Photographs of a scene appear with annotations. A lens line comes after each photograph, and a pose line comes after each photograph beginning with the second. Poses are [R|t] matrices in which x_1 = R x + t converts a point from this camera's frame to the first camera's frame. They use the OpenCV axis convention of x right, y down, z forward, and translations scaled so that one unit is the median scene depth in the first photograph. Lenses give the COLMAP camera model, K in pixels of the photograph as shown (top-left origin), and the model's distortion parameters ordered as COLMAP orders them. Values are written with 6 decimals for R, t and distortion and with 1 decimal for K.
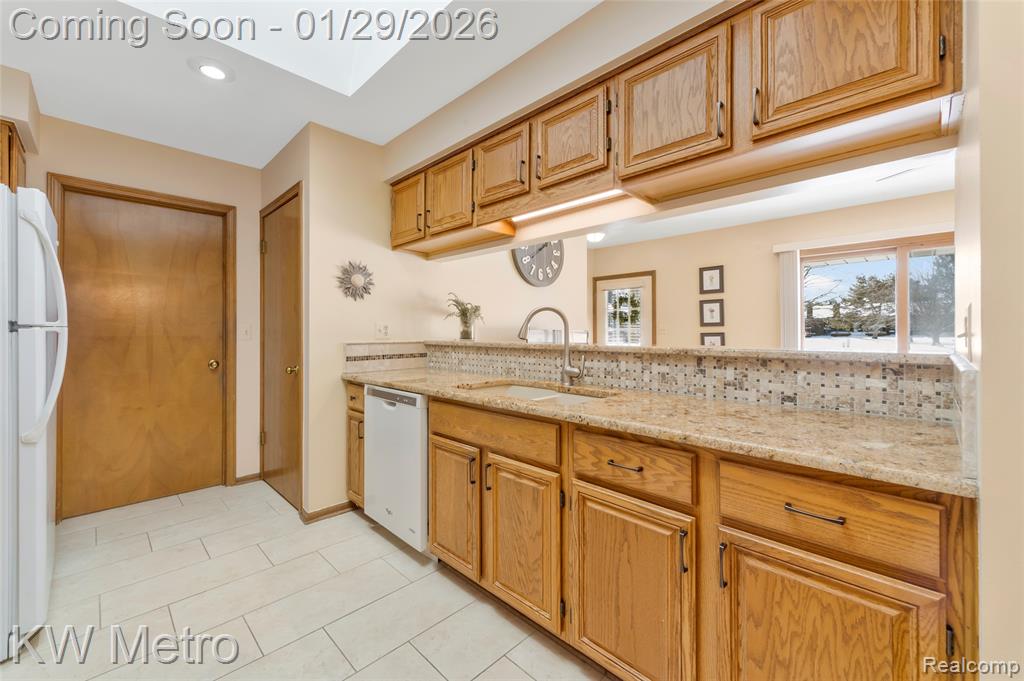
lens RADIAL K [[403.8, 0, 508.8], [0, 403.8, 329.2], [0, 0, 1]] dist [0.002677, 0.000346]
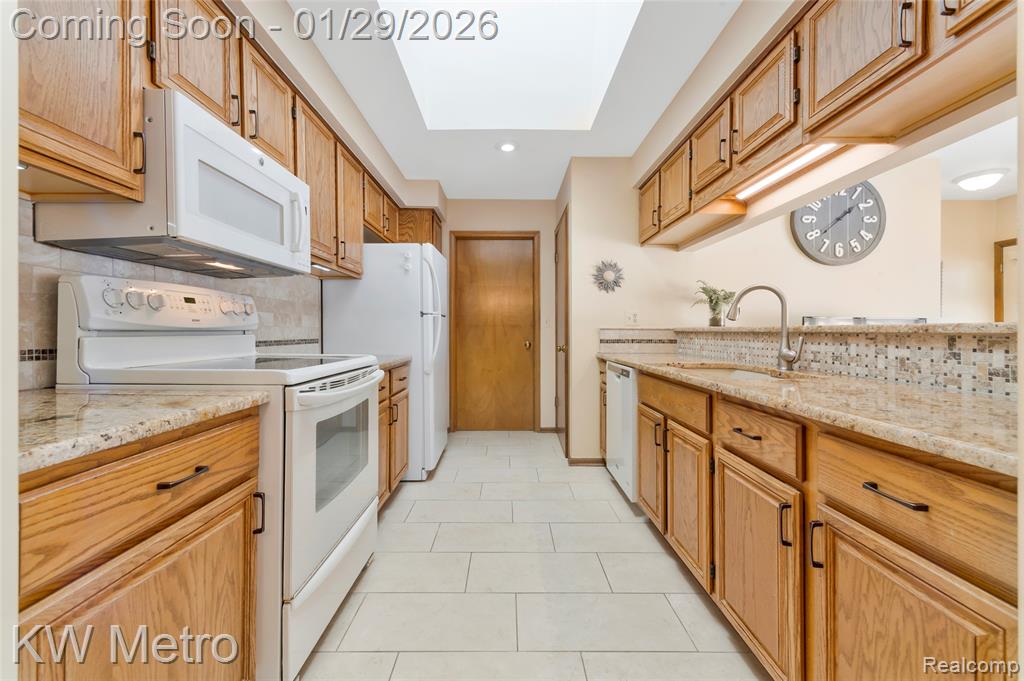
lens RADIAL K [[399.6, 0, 511.3], [0, 399.6, 333.2], [0, 0, 1]] dist [-0.001512, -0.000413]
pose [[0.716001, 0.010204, -0.698025, 0.325059], [-0.001799, 0.999917, 0.012772, 0.044802], [0.698097, -0.007889, 0.715960, -0.067138]]
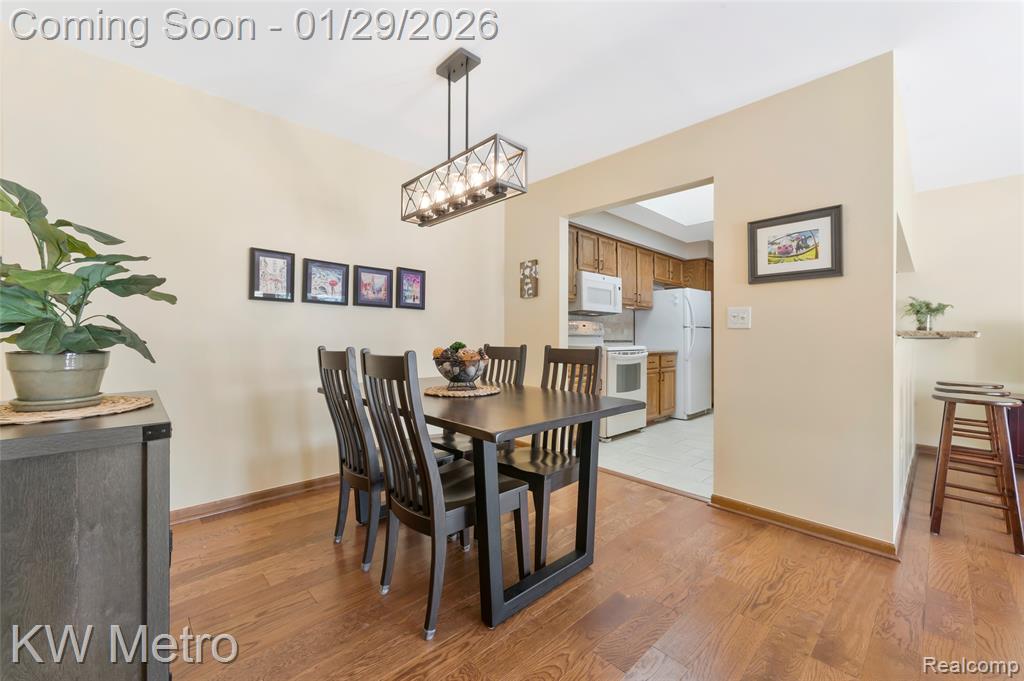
lens RADIAL K [[407.6, 0, 513.3], [0, 407.6, 336.9], [0, 0, 1]] dist [0.006576, 0.000113]
pose [[-0.013915, 0.003741, -0.999896, 1.694596], [-0.004725, 0.999982, 0.003807, 0.051515], [0.999892, 0.004777, -0.013897, -0.318424]]
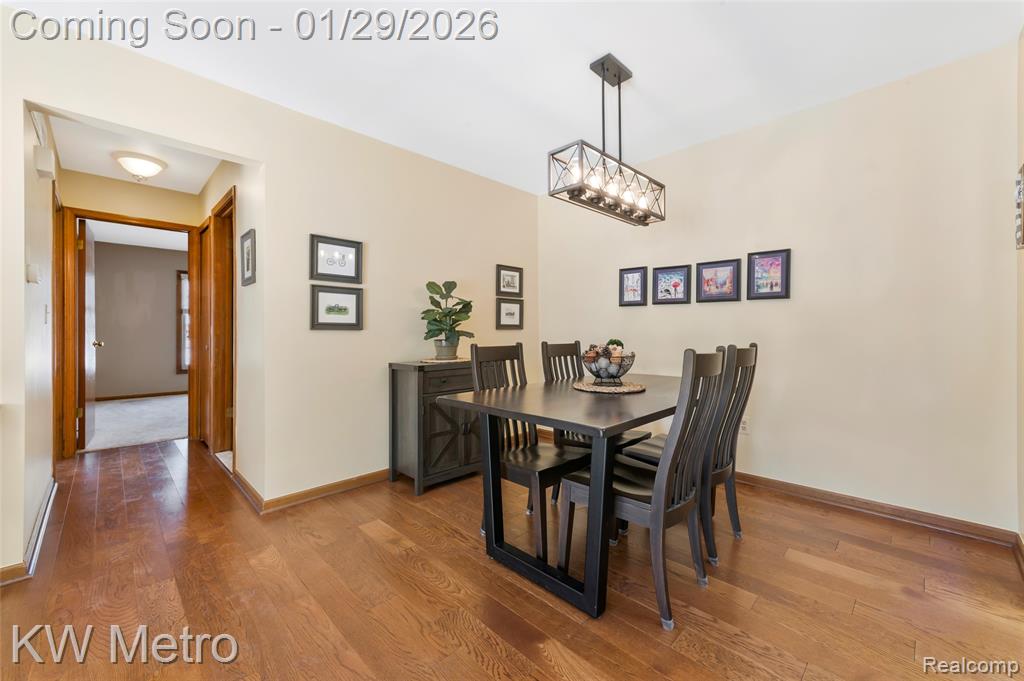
lens RADIAL K [[408.6, 0, 507.8], [0, 408.6, 329.1], [0, 0, 1]] dist [-0.012963, 0.000112]
pose [[-0.999938, 0.010472, 0.003719, 0.939367], [0.010446, 0.999922, -0.006892, 0.046321], [-0.003791, -0.006853, -0.999969, 0.569411]]
